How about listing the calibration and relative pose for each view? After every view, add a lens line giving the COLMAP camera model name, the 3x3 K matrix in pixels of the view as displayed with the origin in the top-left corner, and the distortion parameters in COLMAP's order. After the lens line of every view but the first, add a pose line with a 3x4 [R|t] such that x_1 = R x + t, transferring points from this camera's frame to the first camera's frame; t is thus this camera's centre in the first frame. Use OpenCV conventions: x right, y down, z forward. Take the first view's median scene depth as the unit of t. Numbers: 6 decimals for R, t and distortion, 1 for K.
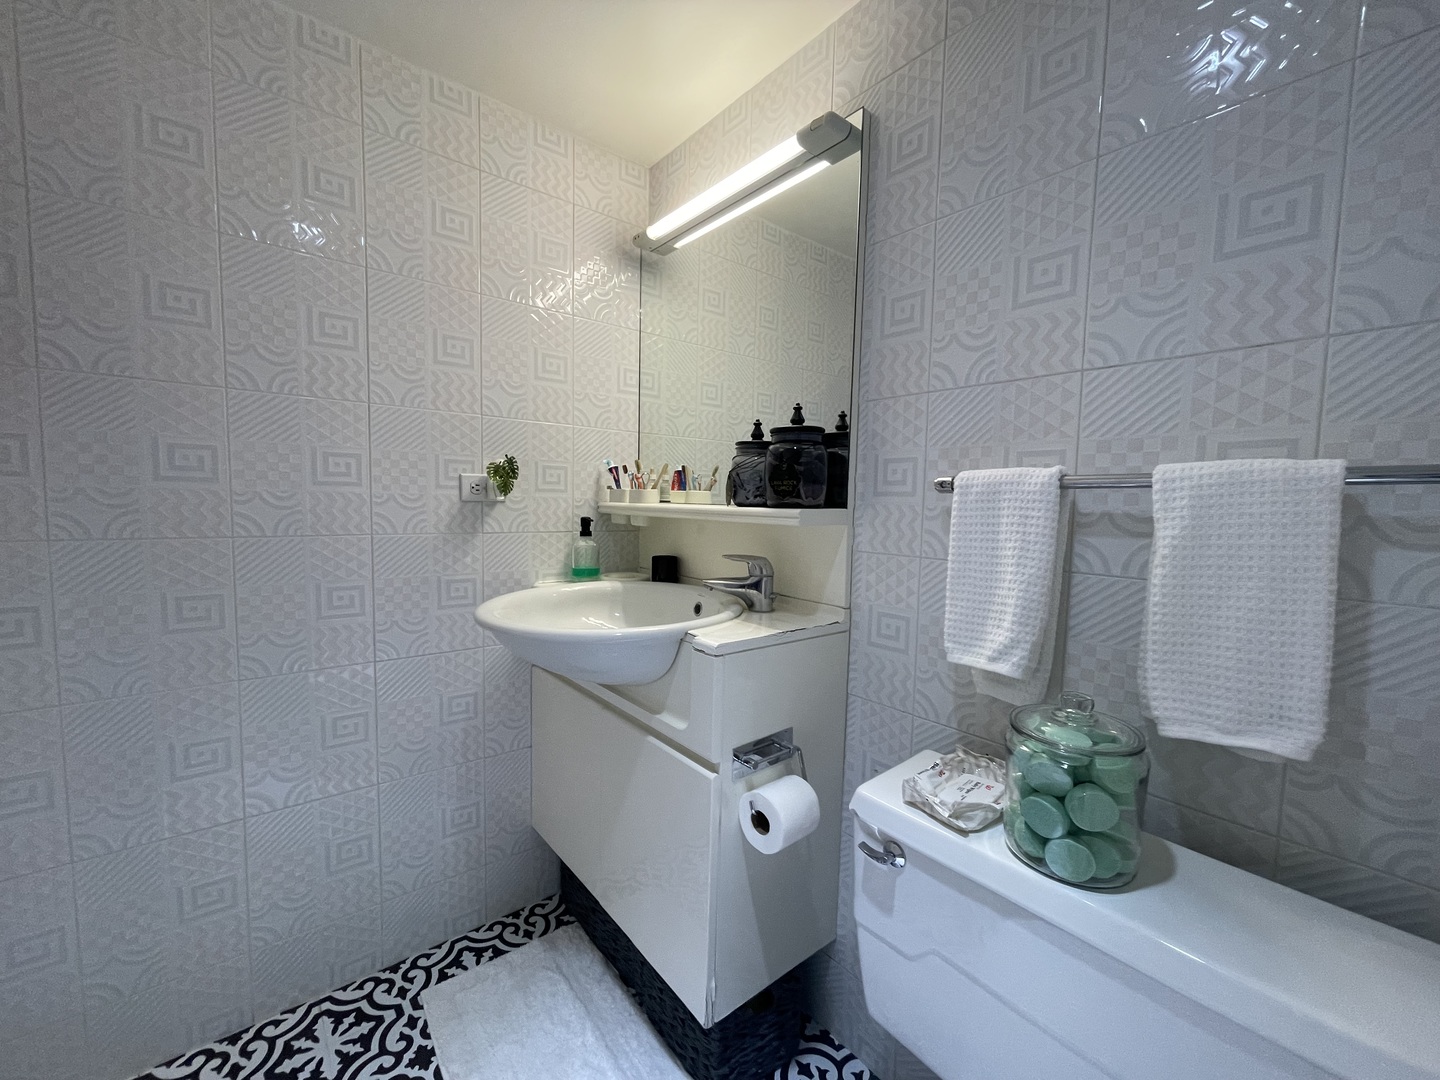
lens RADIAL K [[586.3, 0, 713.5], [0, 586.3, 544.7], [0, 0, 1]] dist [0.007751, -0.003158]
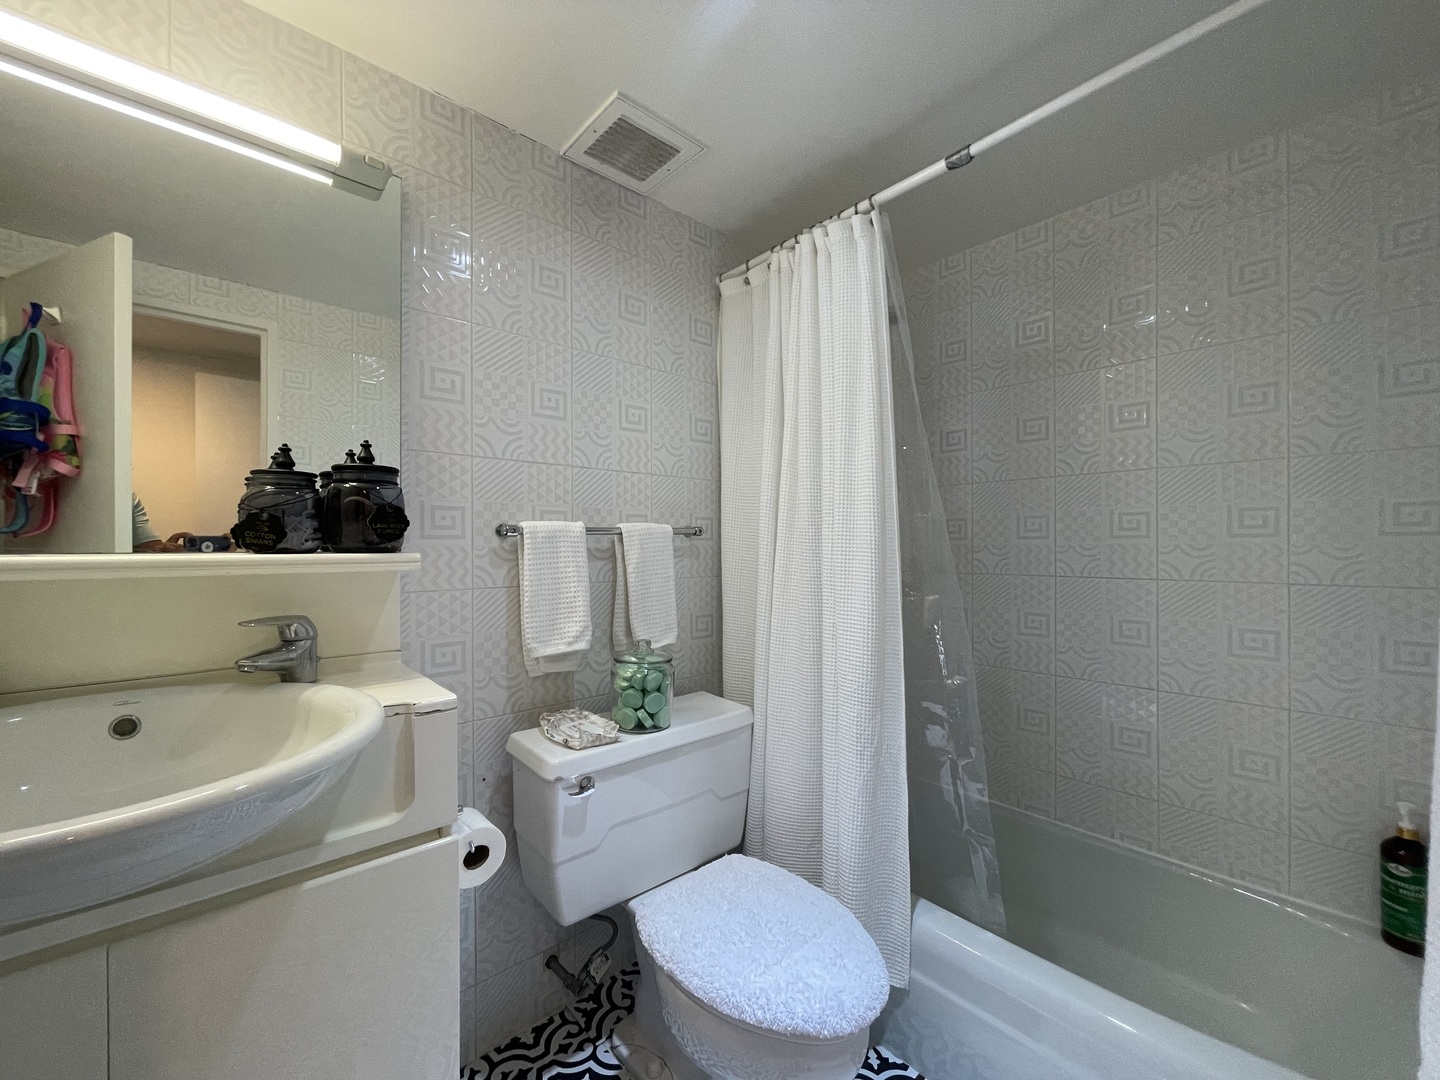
lens RADIAL K [[586.3, 0, 713.5], [0, 586.3, 544.7], [0, 0, 1]] dist [0.007751, -0.003158]
pose [[-0.067075, -0.017857, 0.997588, -1.064364], [0.077282, 0.996743, 0.023038, -0.070471], [-0.994750, 0.078641, -0.065476, 0.682098]]
